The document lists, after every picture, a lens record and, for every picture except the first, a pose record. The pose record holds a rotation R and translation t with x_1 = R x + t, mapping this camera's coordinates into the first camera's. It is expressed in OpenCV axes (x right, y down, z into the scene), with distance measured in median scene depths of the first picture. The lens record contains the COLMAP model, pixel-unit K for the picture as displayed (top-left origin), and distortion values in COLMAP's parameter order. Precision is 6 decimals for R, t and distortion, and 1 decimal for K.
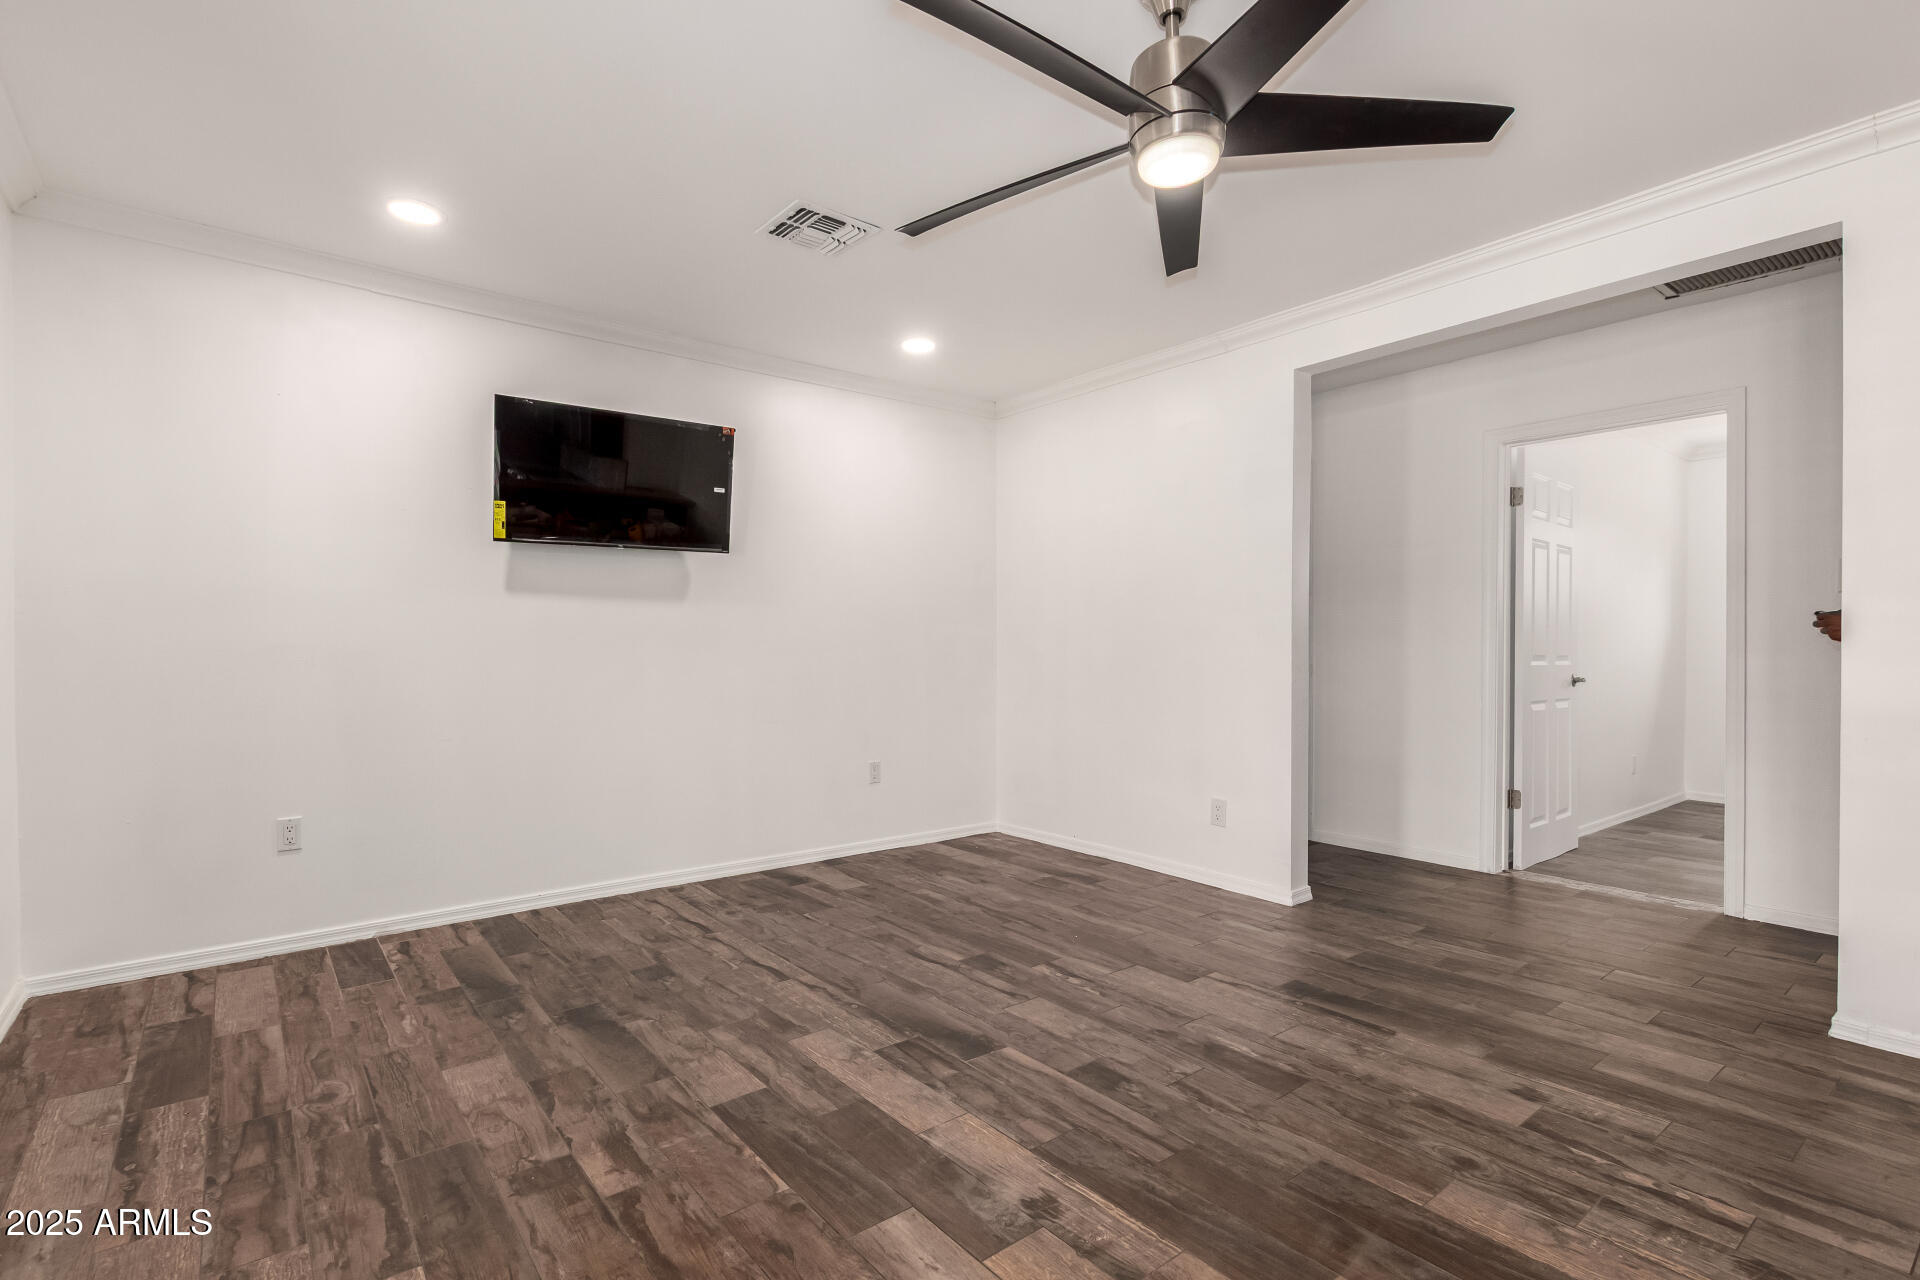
lens RADIAL K [[907.0, 0, 956.5], [0, 907.0, 647.5], [0, 0, 1]] dist [0.001871, -0.000601]
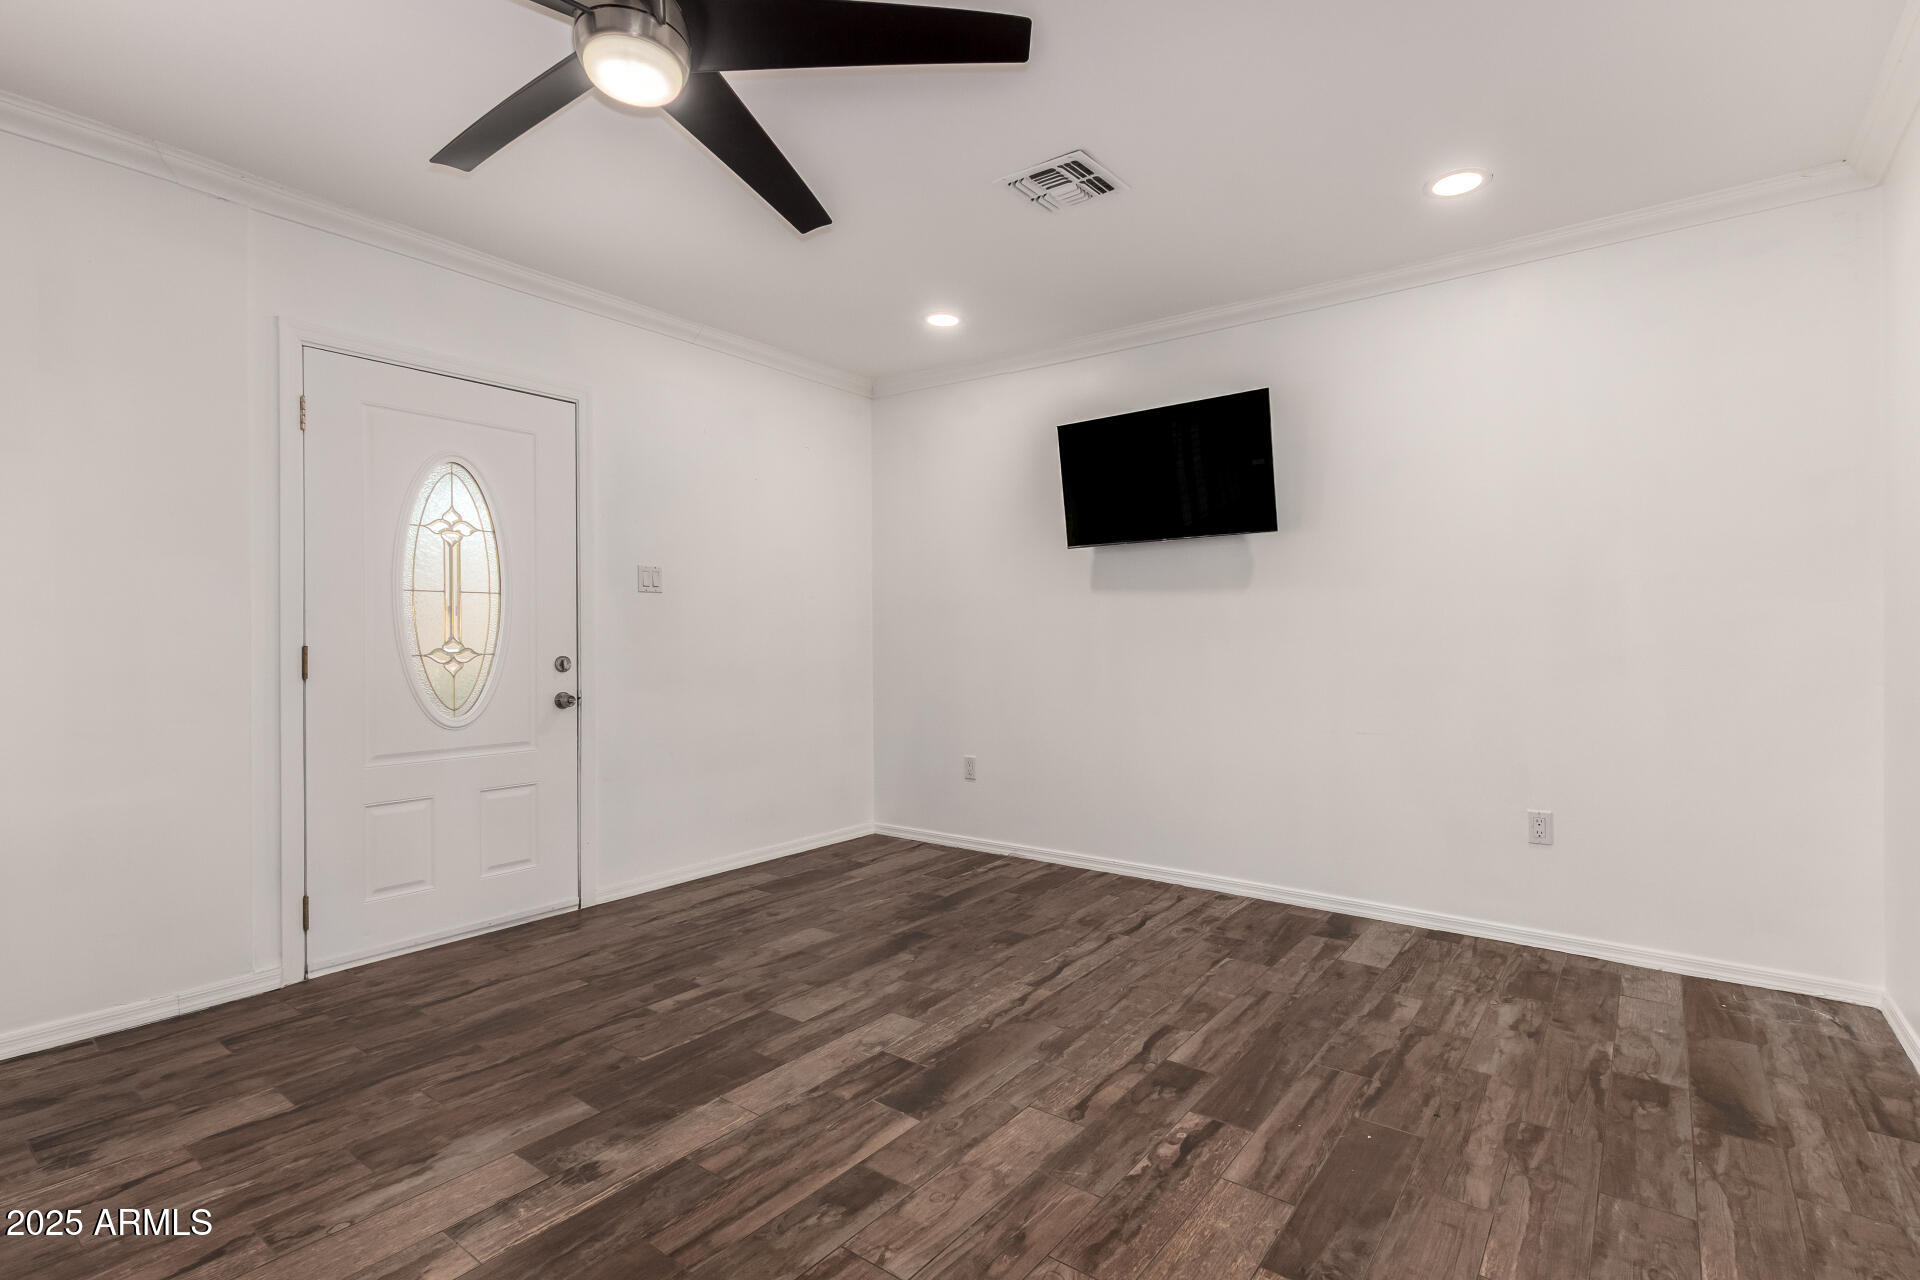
lens RADIAL K [[907.0, 0, 964.9], [0, 907.0, 641.3], [0, 0, 1]] dist [0.001871, -0.000601]
pose [[0.251401, 0.005564, -0.967867, 0.756178], [-0.002343, 0.999984, 0.005140, -0.002942], [0.967880, 0.000975, 0.251410, 0.722941]]
